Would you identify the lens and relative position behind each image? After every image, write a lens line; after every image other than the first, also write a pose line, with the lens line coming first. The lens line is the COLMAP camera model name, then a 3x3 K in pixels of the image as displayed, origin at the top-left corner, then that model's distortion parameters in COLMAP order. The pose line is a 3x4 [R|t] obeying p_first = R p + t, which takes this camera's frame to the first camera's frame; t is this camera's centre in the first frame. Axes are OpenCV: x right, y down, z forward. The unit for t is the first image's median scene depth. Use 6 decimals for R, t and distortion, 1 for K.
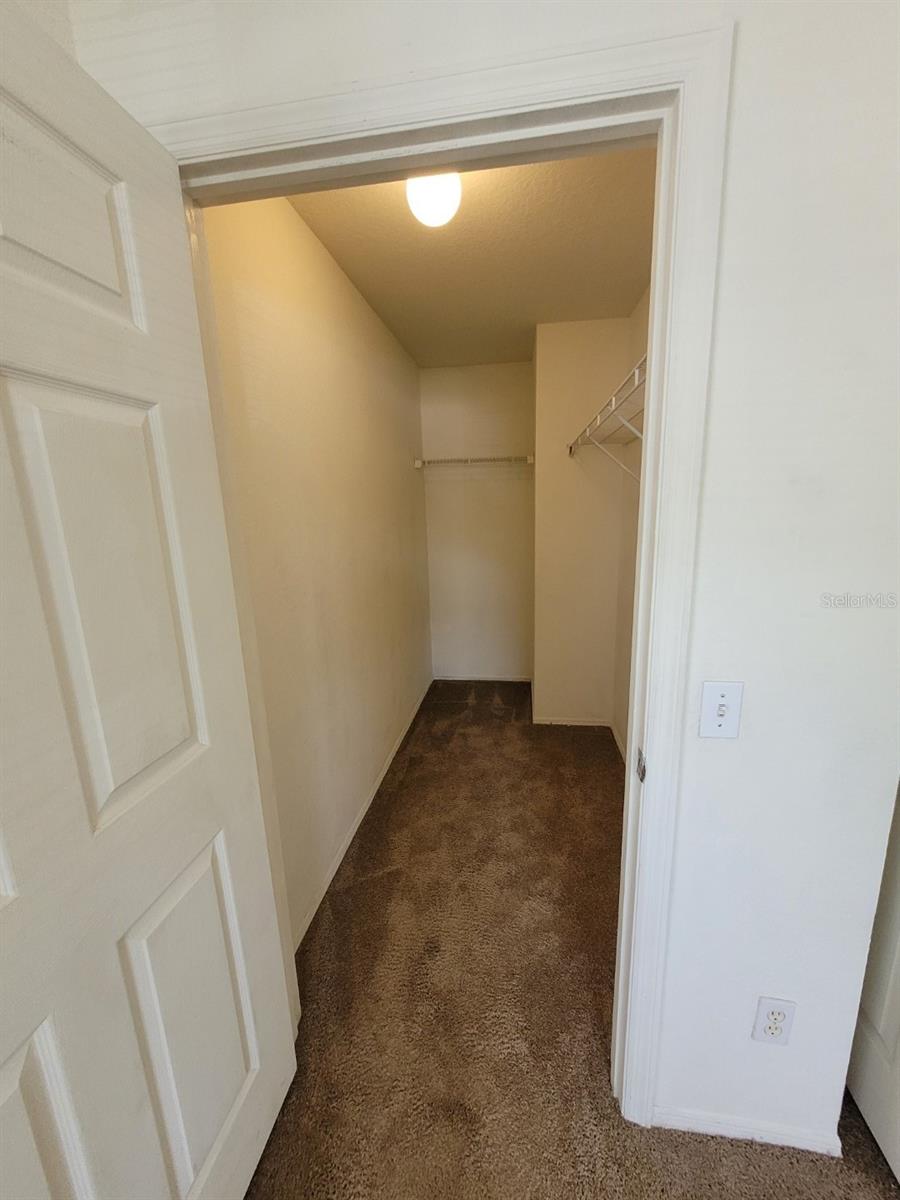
lens RADIAL K [[471.0, 0, 450.6], [0, 471.0, 602.0], [0, 0, 1]] dist [-0.000132, -0.000083]
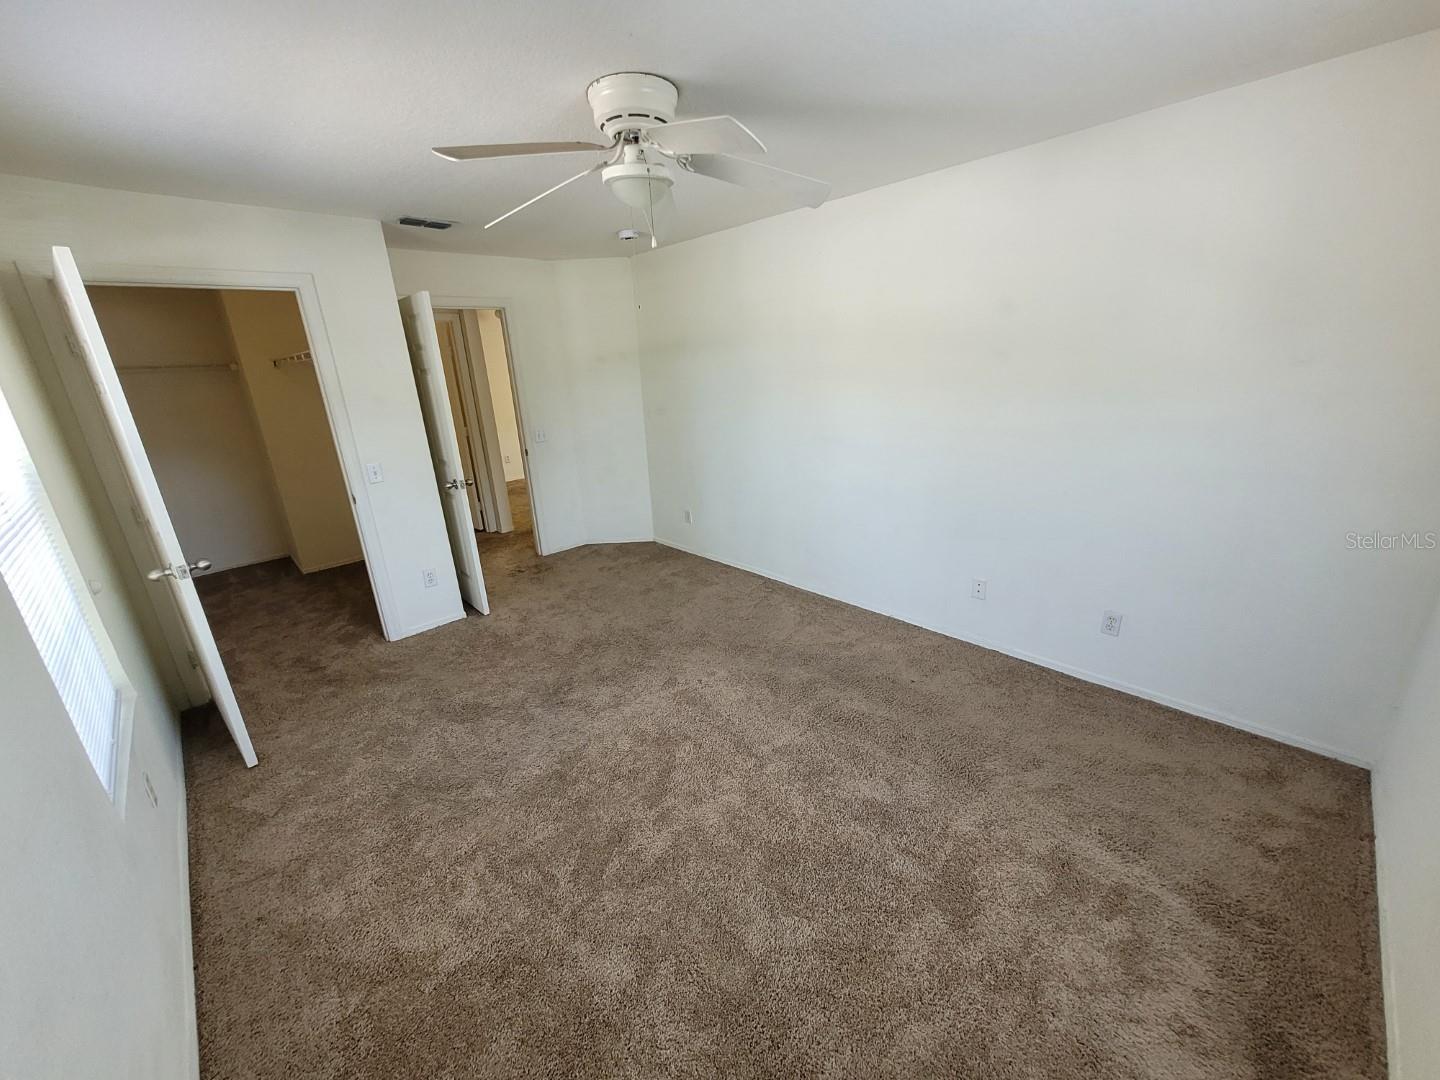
lens RADIAL K [[565.2, 0, 720.4], [0, 565.2, 541.2], [0, 0, 1]] dist [-0.000132, -0.000083]
pose [[0.613173, -0.240739, 0.752372, -0.275328], [0.189000, 0.969478, 0.156174, 0.147518], [-0.767006, 0.046437, 0.639957, -0.905475]]
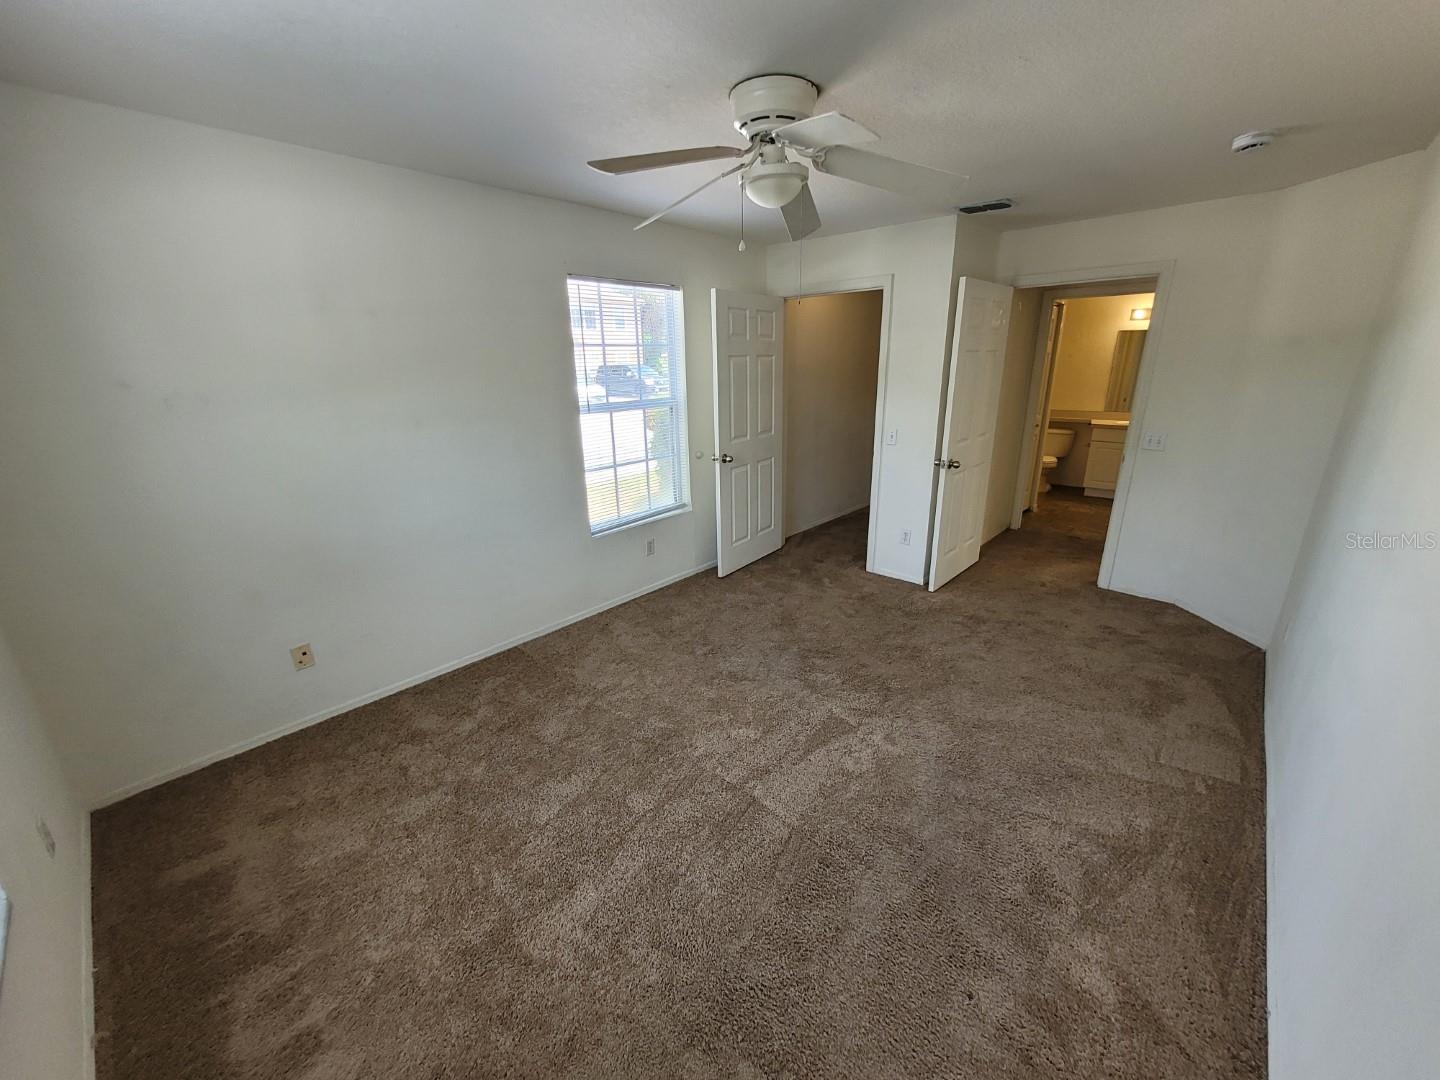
lens RADIAL K [[565.2, 0, 721.1], [0, 565.2, 541.4], [0, 0, 1]] dist [-0.000132, -0.000083]
pose [[0.827153, 0.191204, -0.528450, 0.564165], [-0.125966, 0.979495, 0.157234, 0.147075], [0.547678, -0.063489, 0.834277, -1.037942]]
